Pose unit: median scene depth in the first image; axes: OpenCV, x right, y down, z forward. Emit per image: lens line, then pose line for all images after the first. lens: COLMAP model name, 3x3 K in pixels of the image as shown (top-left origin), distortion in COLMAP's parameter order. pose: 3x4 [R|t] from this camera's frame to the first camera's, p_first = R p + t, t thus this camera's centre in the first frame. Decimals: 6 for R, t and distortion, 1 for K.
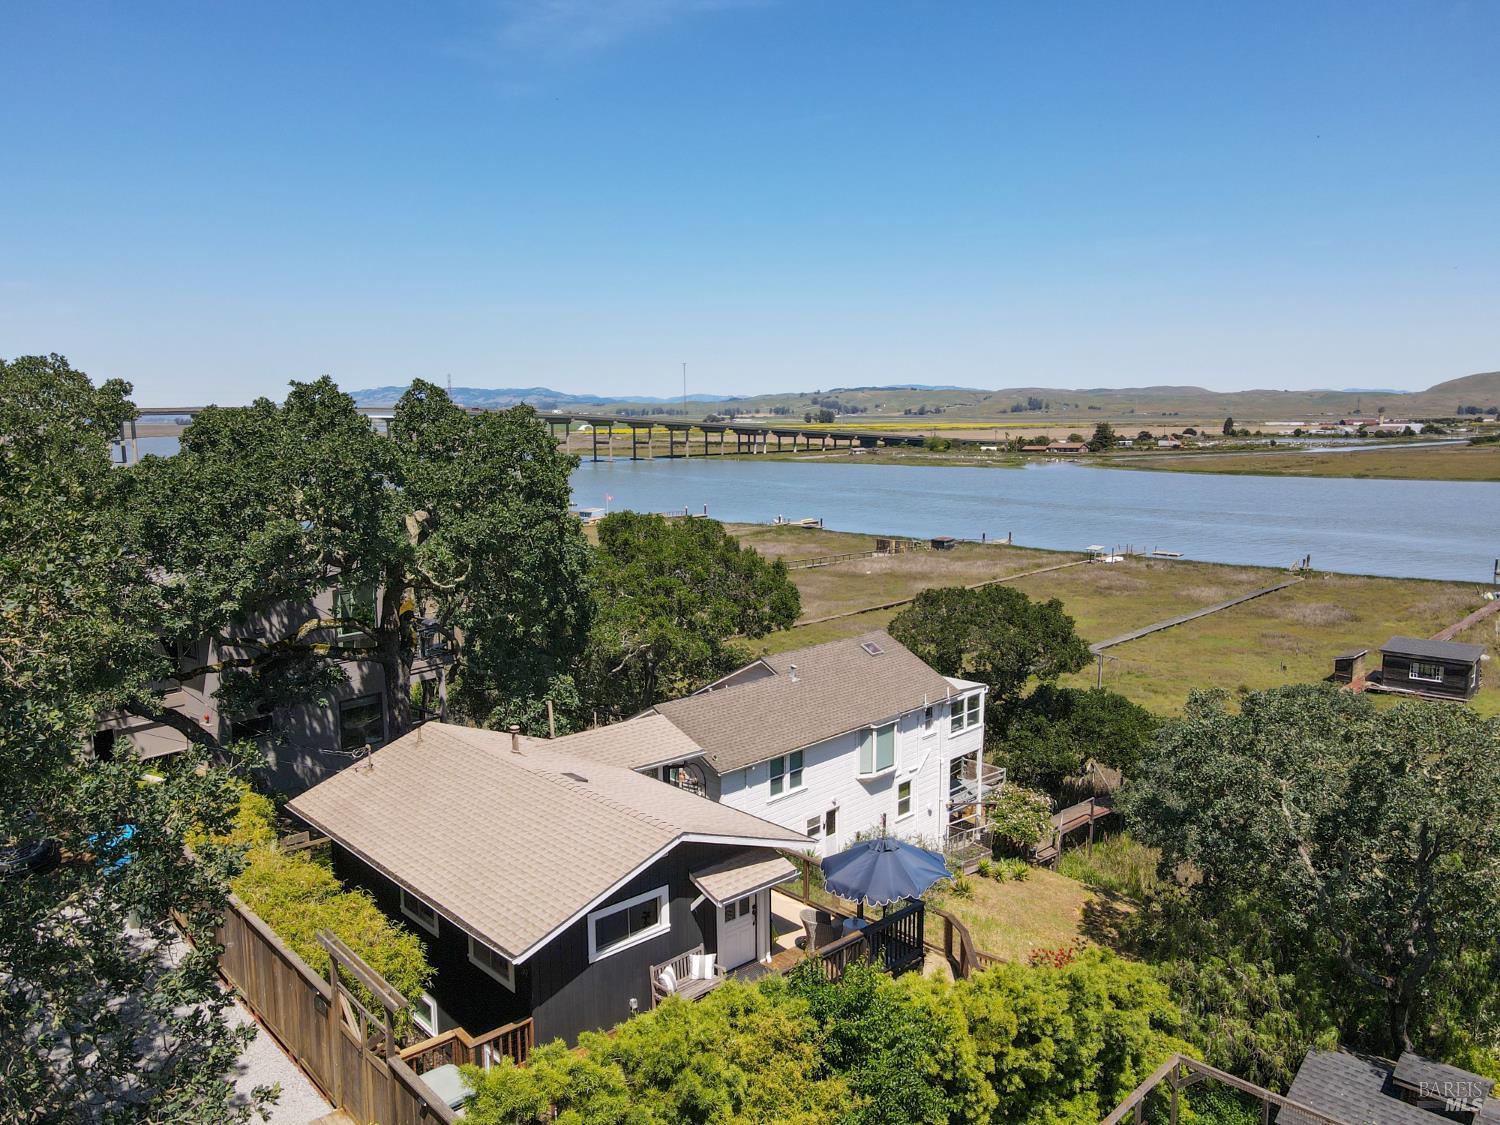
lens RADIAL K [[1100.7, 0, 746.2], [0, 1100.7, 571.3], [0, 0, 1]] dist [0.006512, 0.009553]
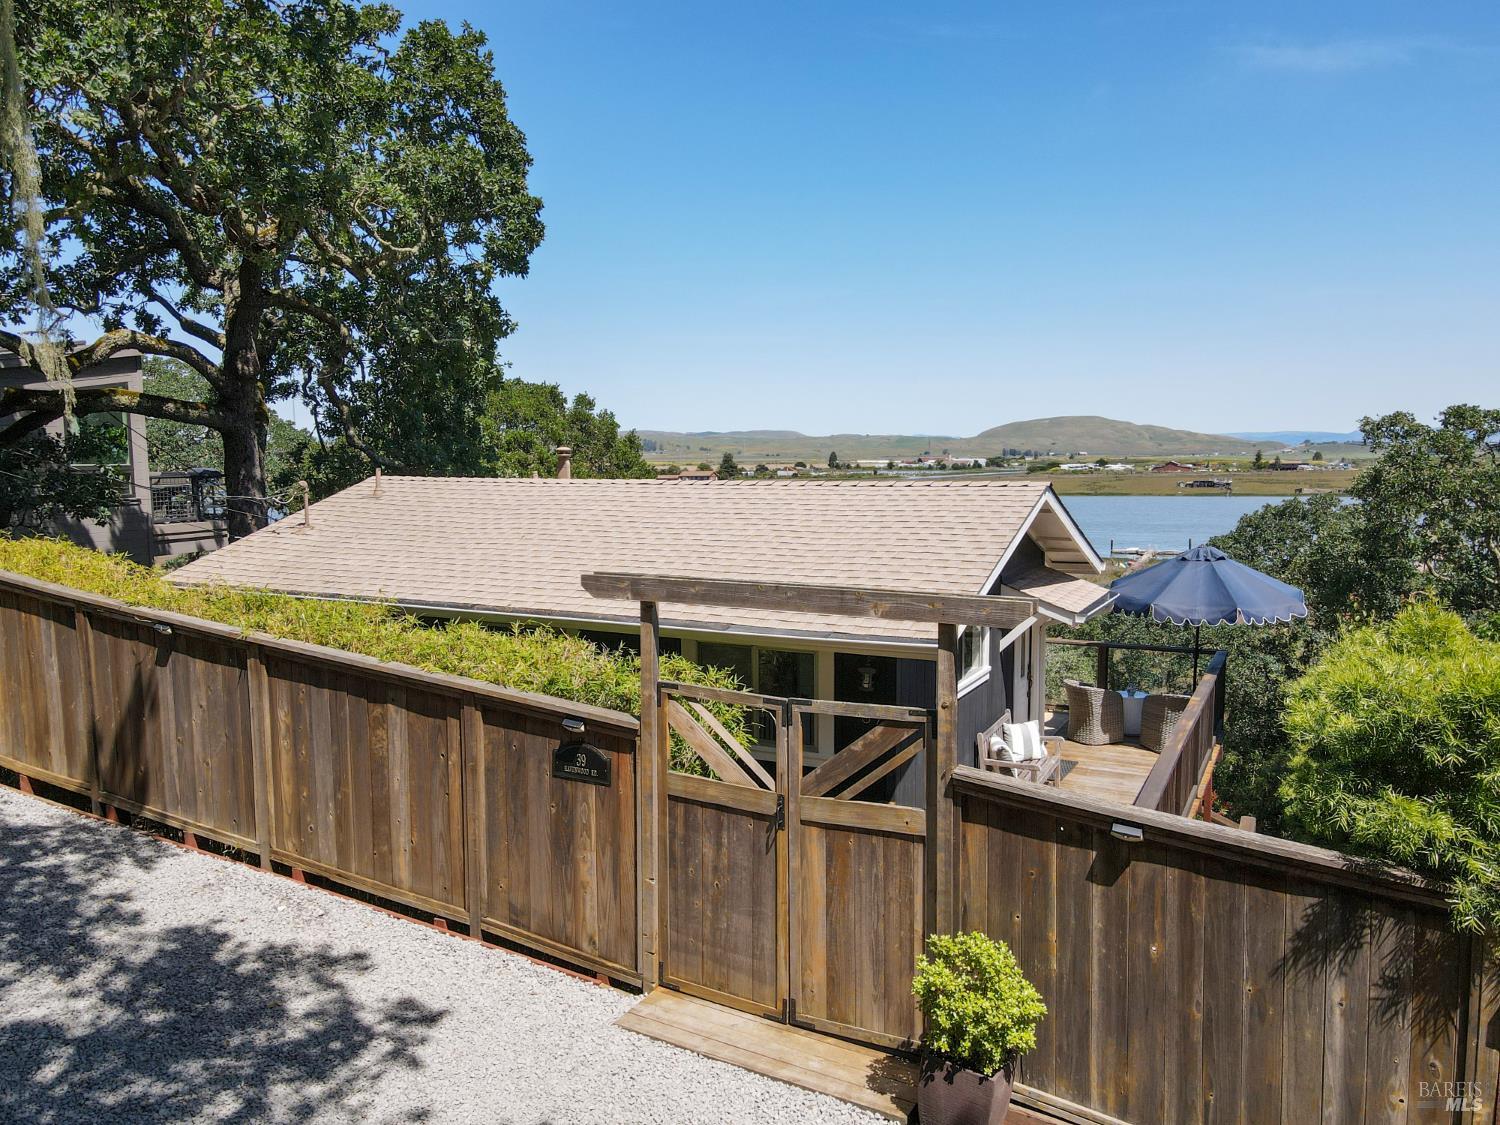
lens RADIAL K [[1100.7, 0, 746.2], [0, 1100.7, 571.3], [0, 0, 1]] dist [0.006512, 0.009553]
pose [[0.942184, -0.034514, 0.333313, -0.181078], [0.047085, 0.998449, -0.029711, 0.130720], [-0.331771, 0.043688, 0.942348, 0.224275]]
